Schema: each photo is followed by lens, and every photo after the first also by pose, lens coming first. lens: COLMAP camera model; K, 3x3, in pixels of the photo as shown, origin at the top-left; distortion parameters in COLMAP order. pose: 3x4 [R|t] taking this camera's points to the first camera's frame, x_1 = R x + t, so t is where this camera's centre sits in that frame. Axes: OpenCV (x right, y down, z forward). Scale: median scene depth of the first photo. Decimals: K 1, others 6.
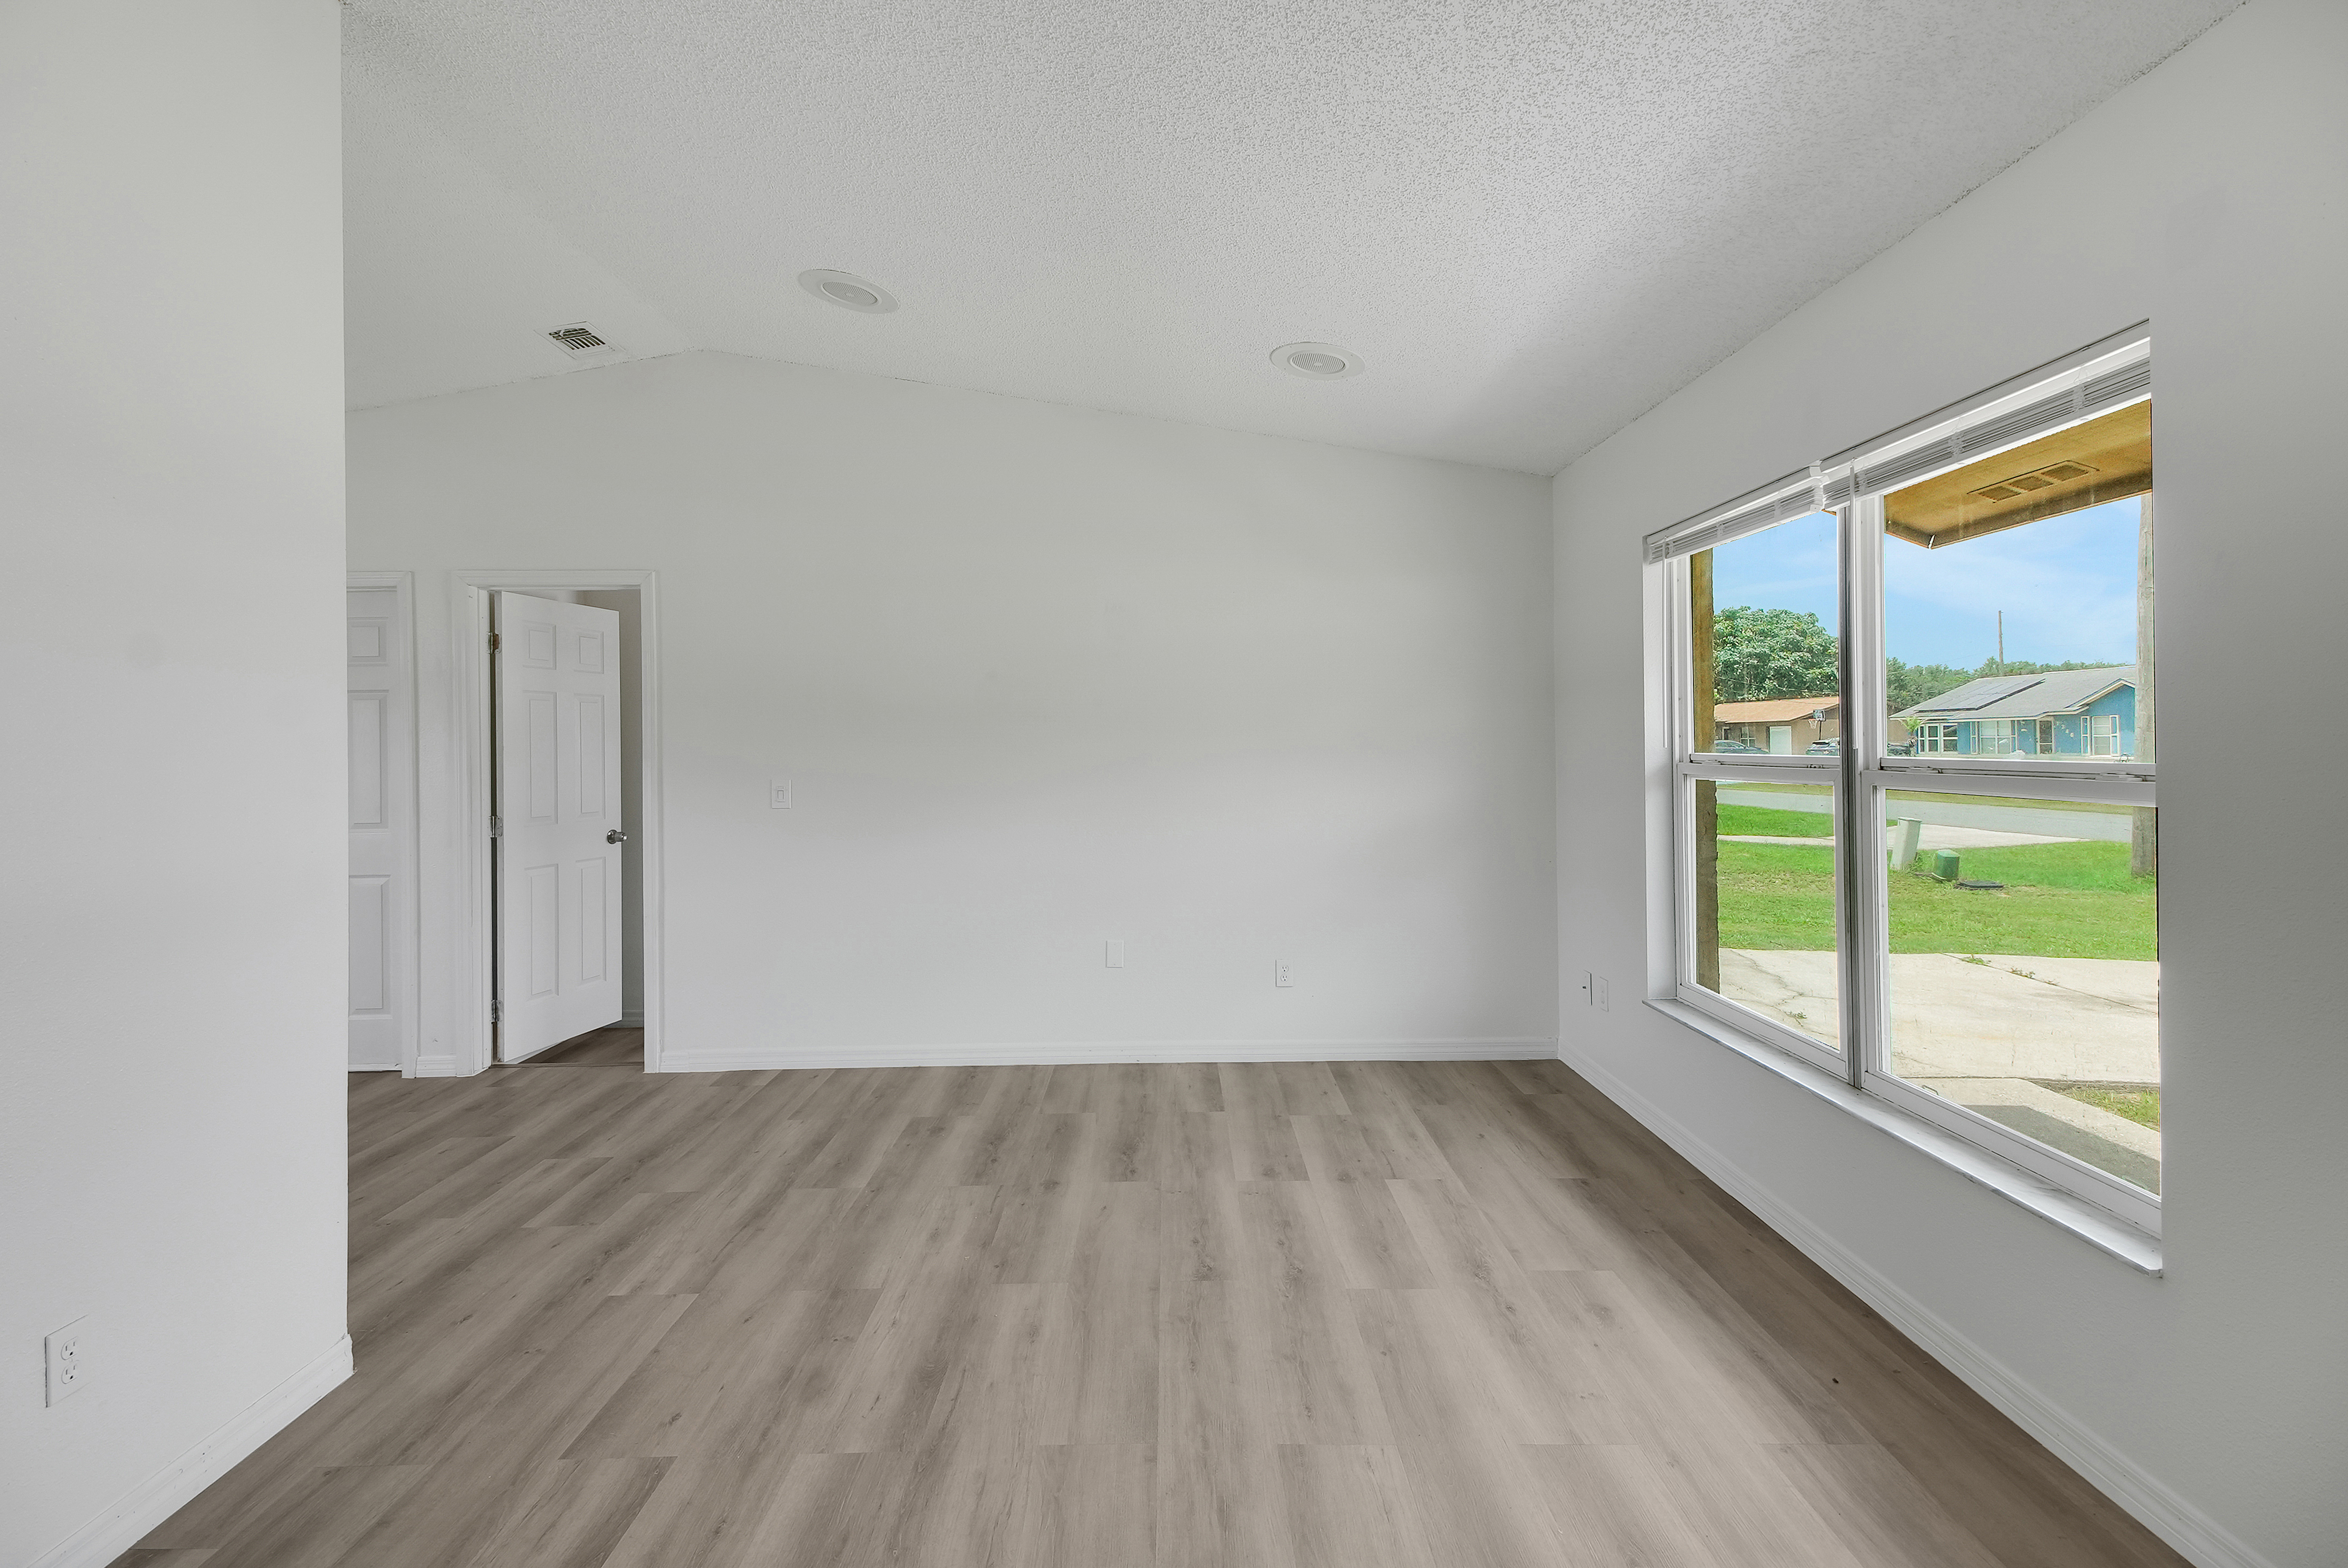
lens RADIAL K [[1065.0, 0, 1162.2], [0, 1065.0, 705.8], [0, 0, 1]] dist [0.042520, -0.017047]
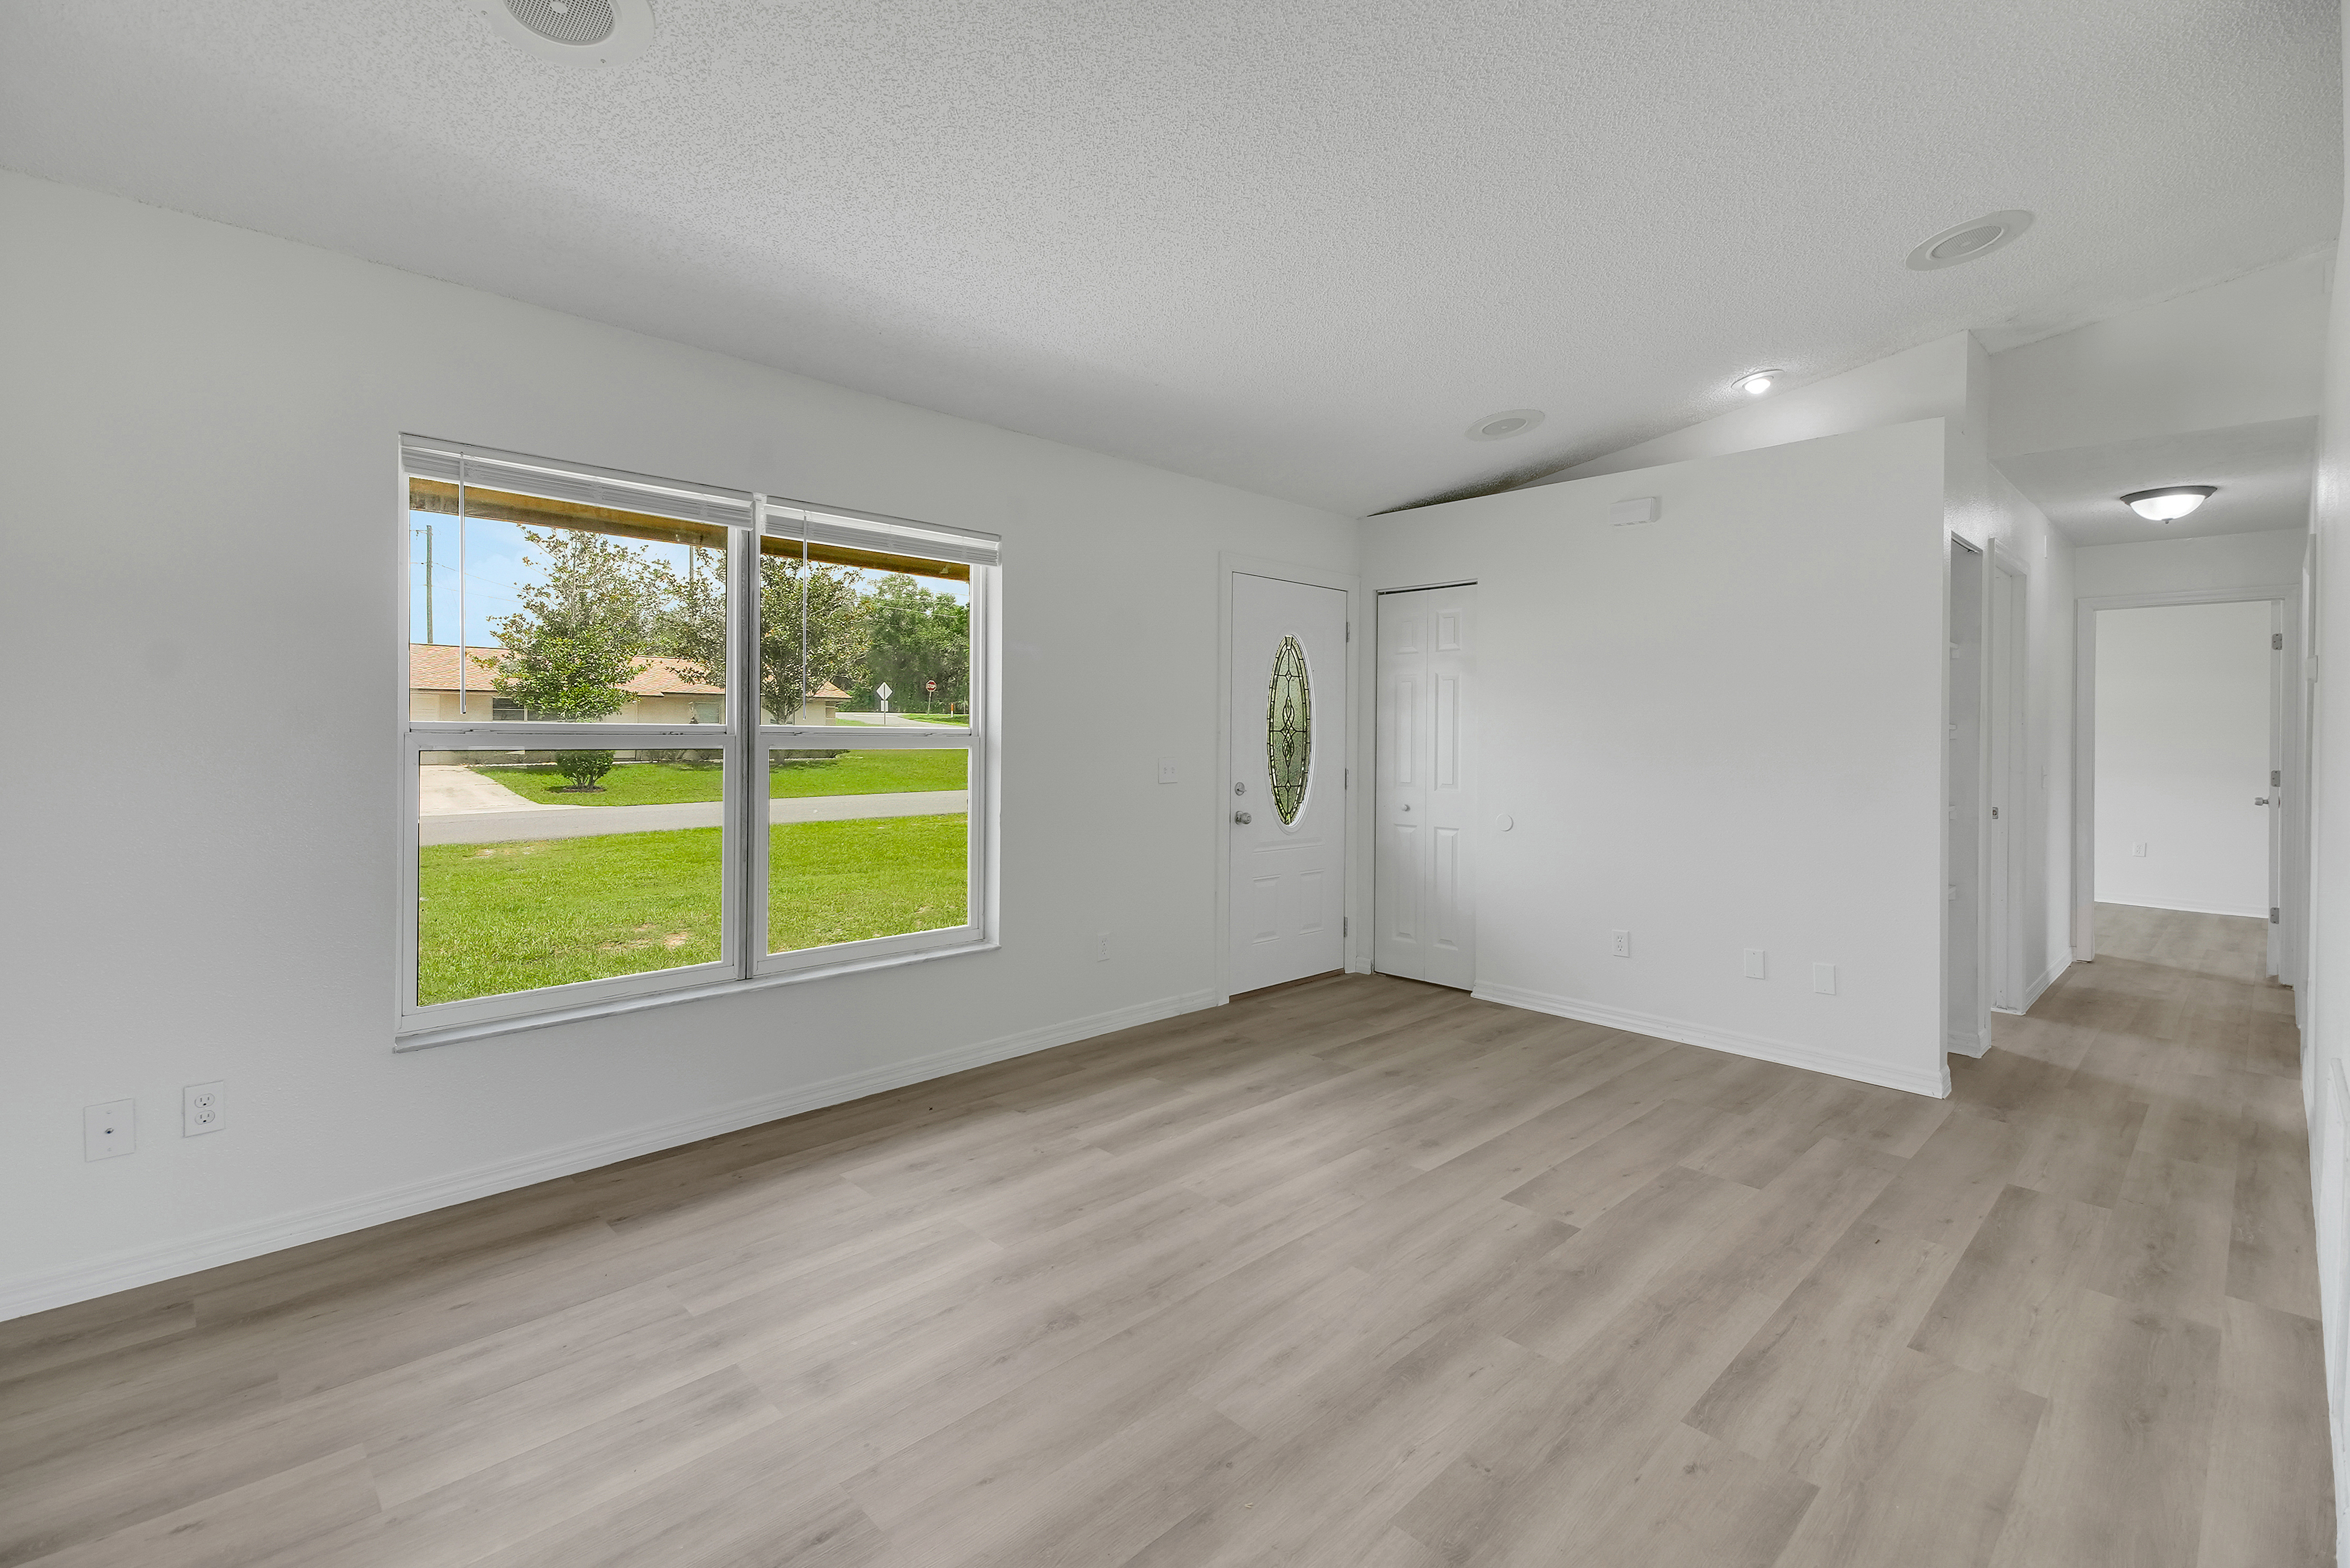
lens RADIAL K [[1033.6, 0, 1161.4], [0, 1033.6, 739.8], [0, 0, 1]] dist [0.046279, -0.020895]
pose [[-0.694196, 0.000540, 0.719786, -0.607386], [-0.024688, 0.999393, -0.024560, 0.081677], [-0.719362, -0.034819, -0.693762, 1.521055]]
